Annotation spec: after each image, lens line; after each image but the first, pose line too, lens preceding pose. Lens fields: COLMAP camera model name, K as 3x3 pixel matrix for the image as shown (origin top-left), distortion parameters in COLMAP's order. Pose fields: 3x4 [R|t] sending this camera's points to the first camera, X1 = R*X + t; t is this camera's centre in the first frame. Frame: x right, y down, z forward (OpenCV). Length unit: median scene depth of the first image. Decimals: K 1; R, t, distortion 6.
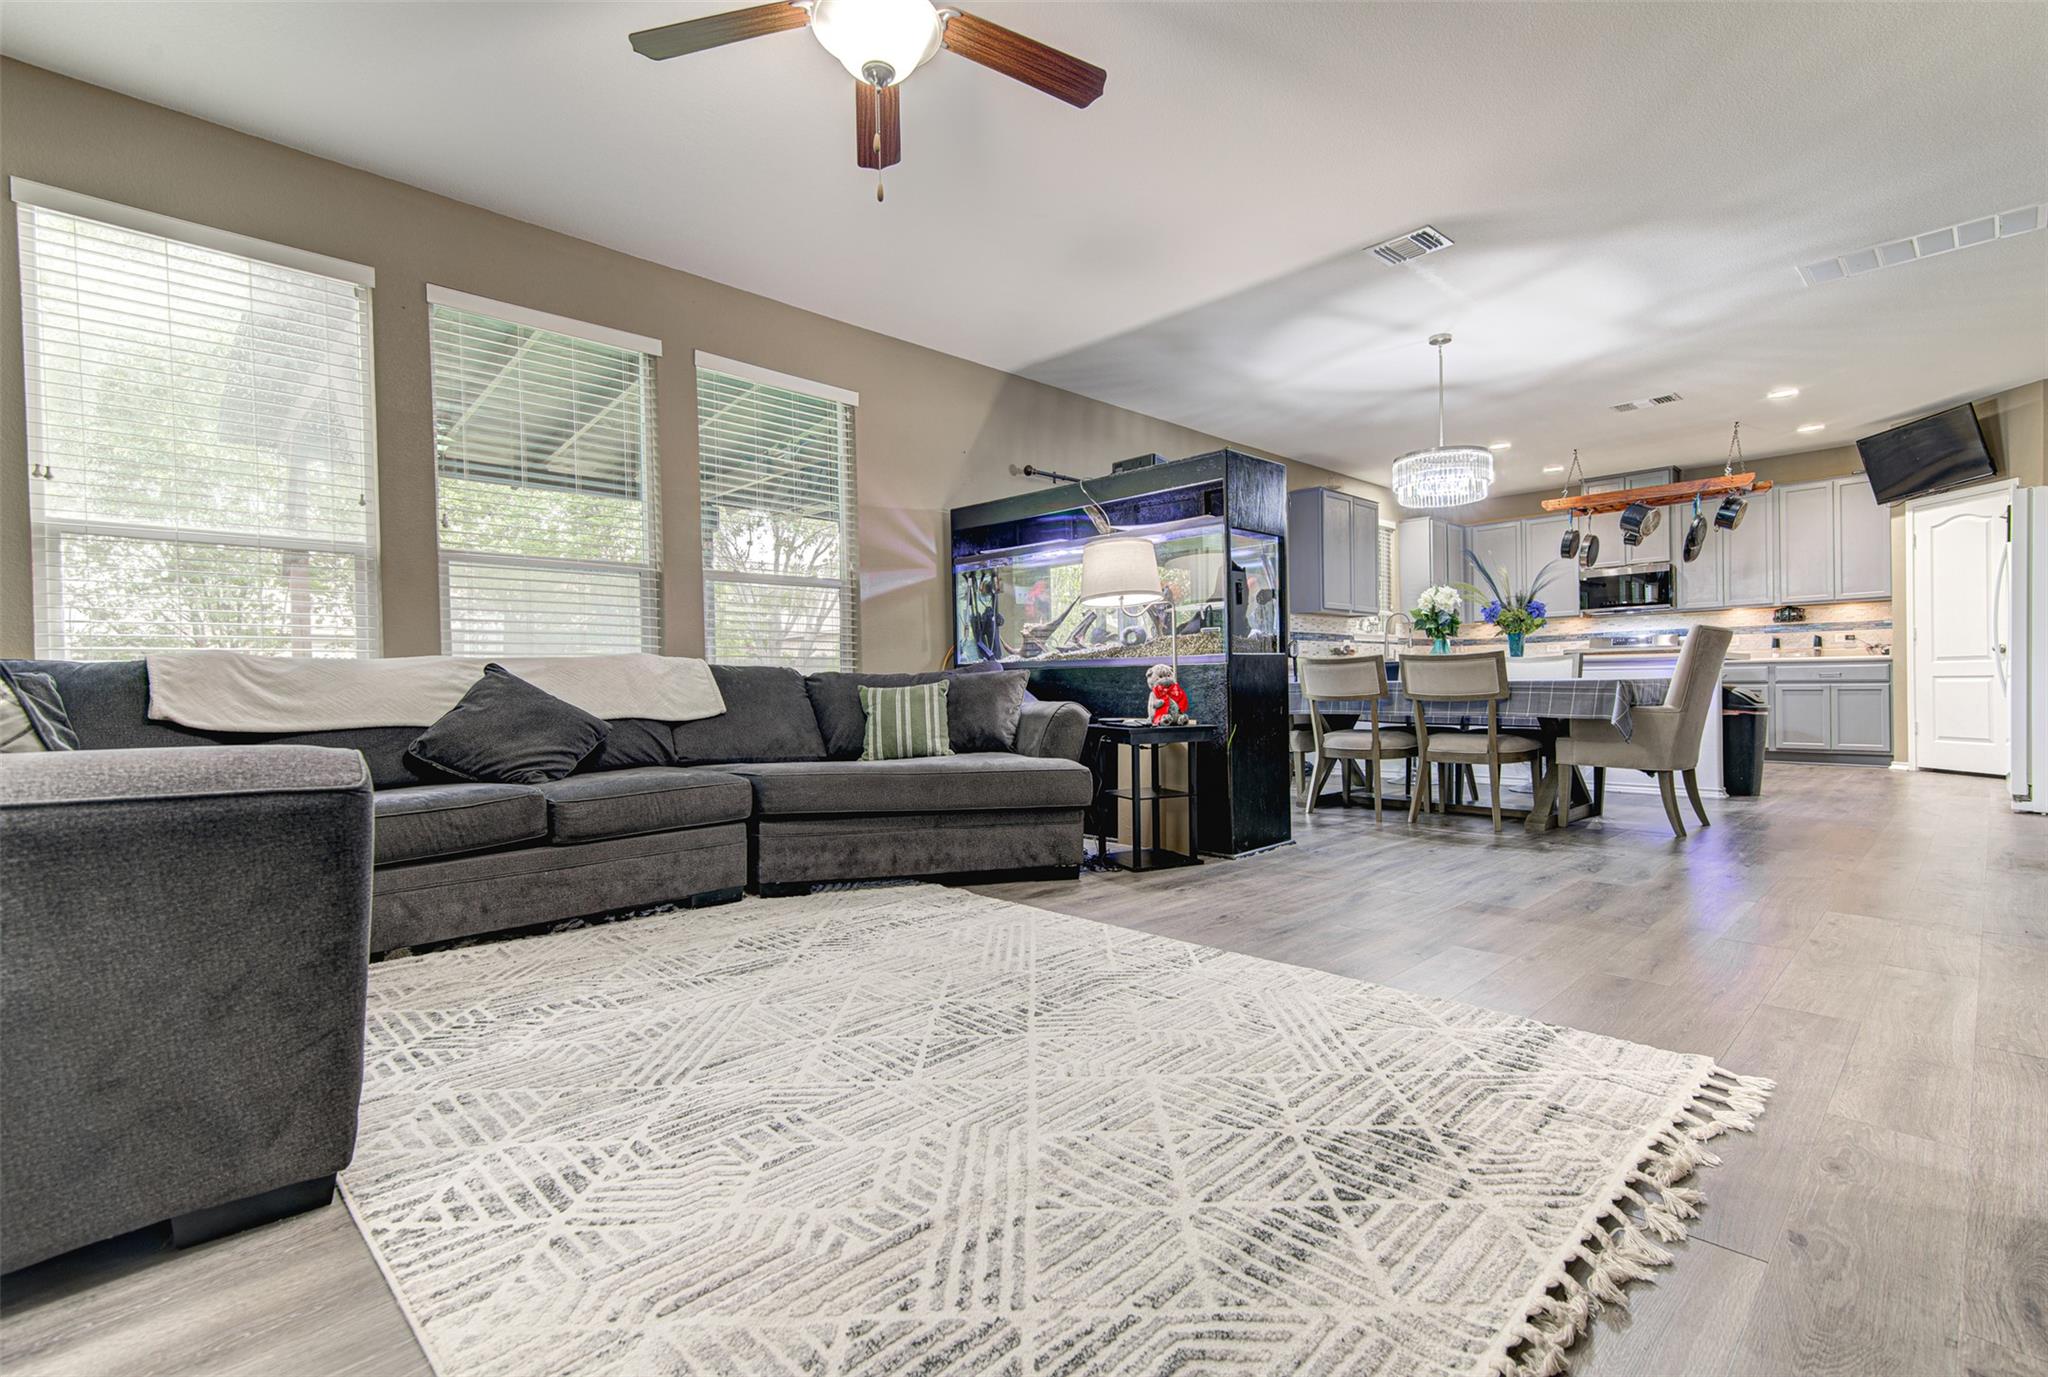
lens RADIAL K [[942.1, 0, 1024.0], [0, 942.1, 688.5], [0, 0, 1]] dist [0.006054, 0.000361]
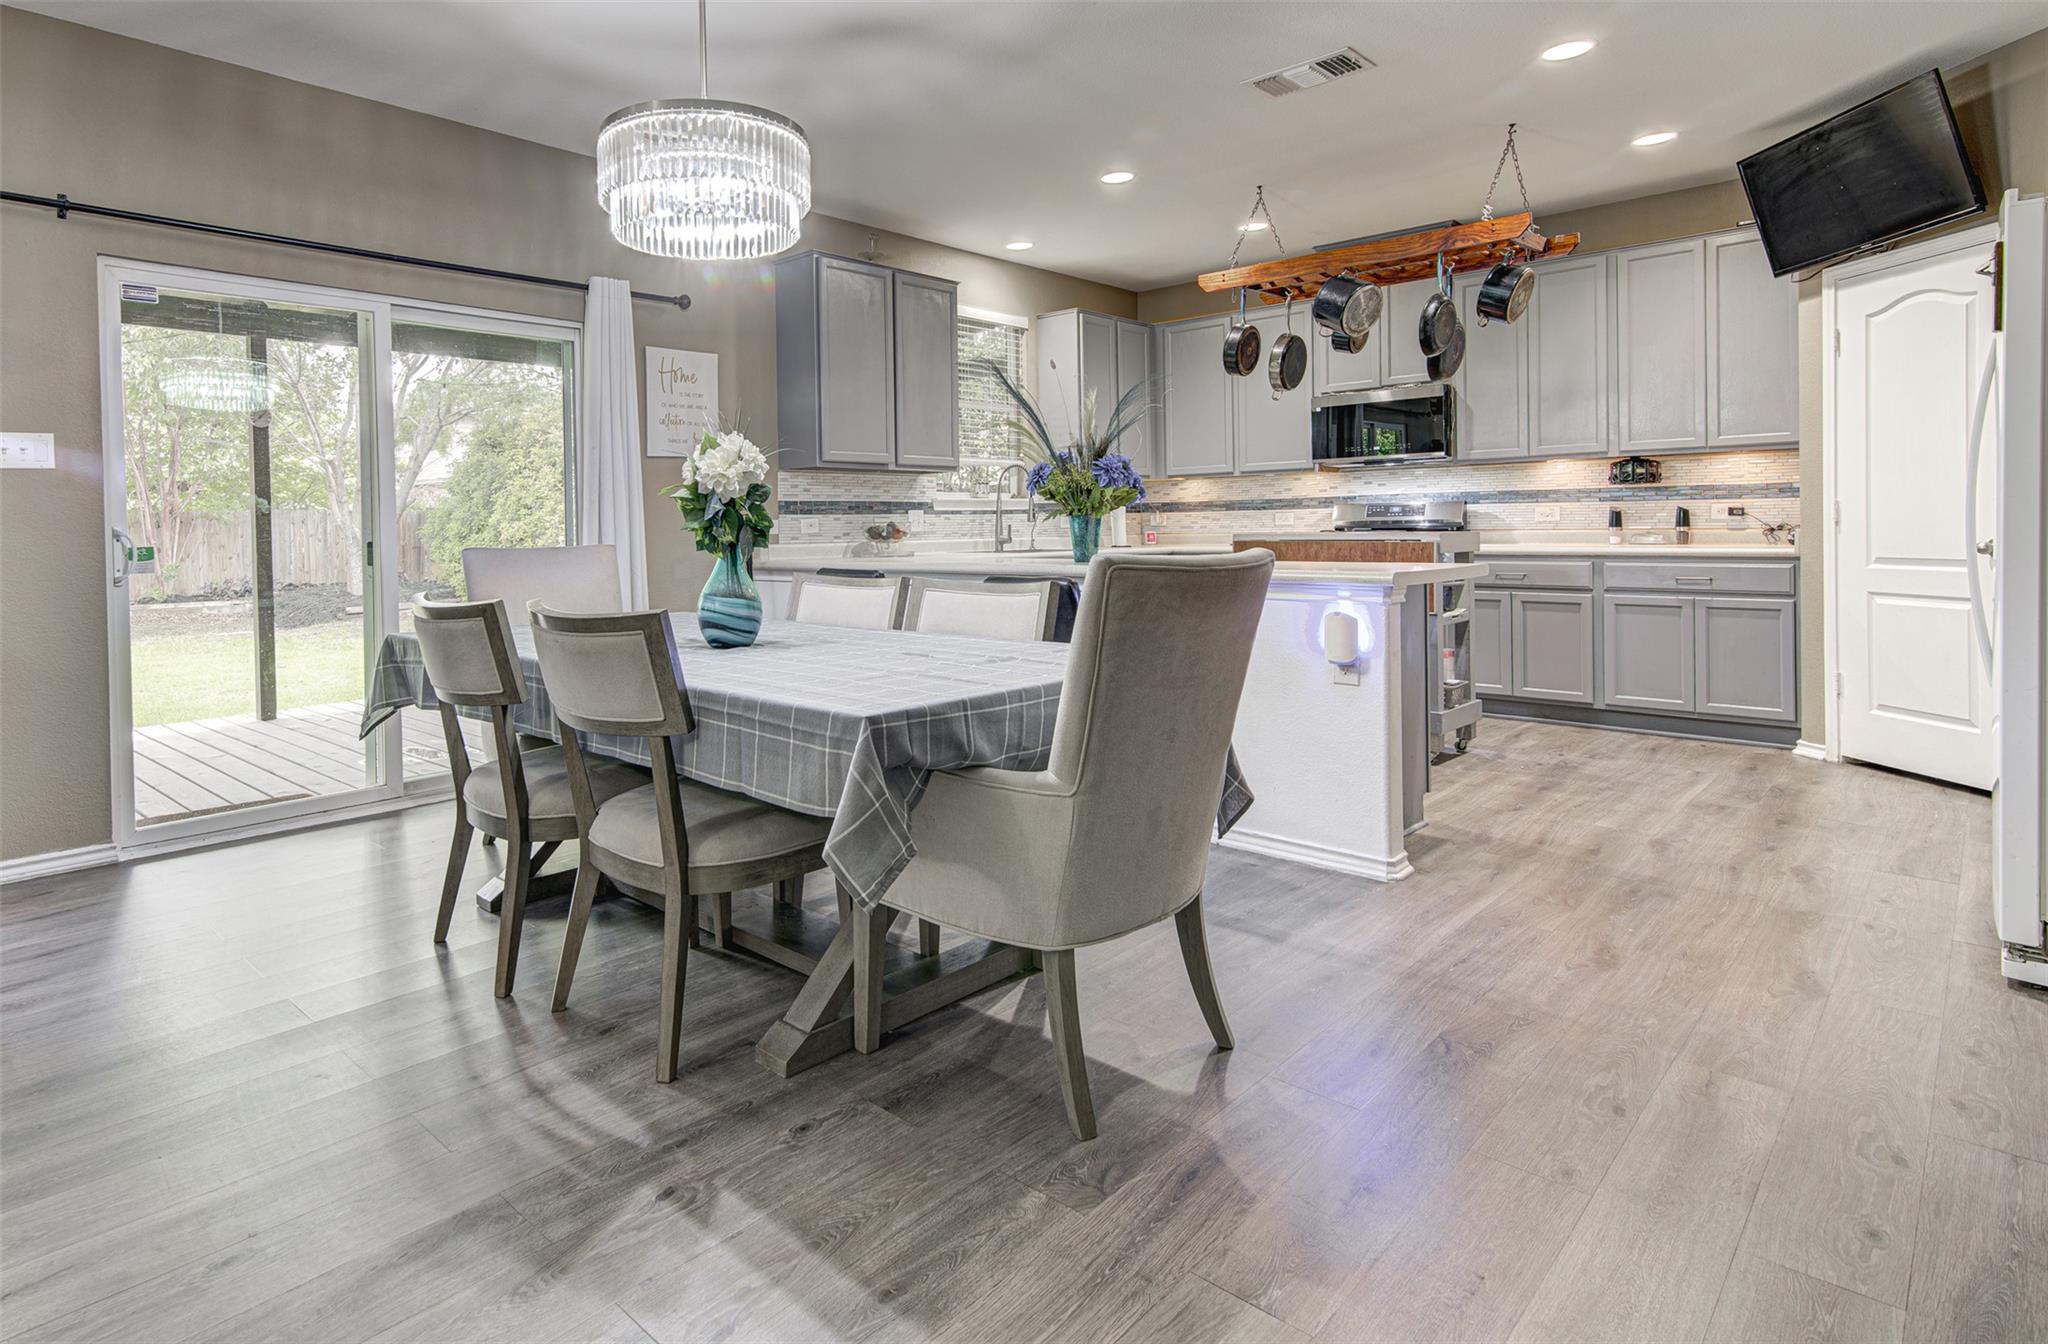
lens RADIAL K [[1099.3, 0, 860.2], [0, 1099.3, 539.5], [0, 0, 1]] dist [0.004358, 0.000991]
pose [[0.999979, -0.000182, -0.006504, 0.354101], [0.000237, 0.999963, 0.008564, -0.044324], [0.006502, -0.008566, 0.999942, 0.334136]]
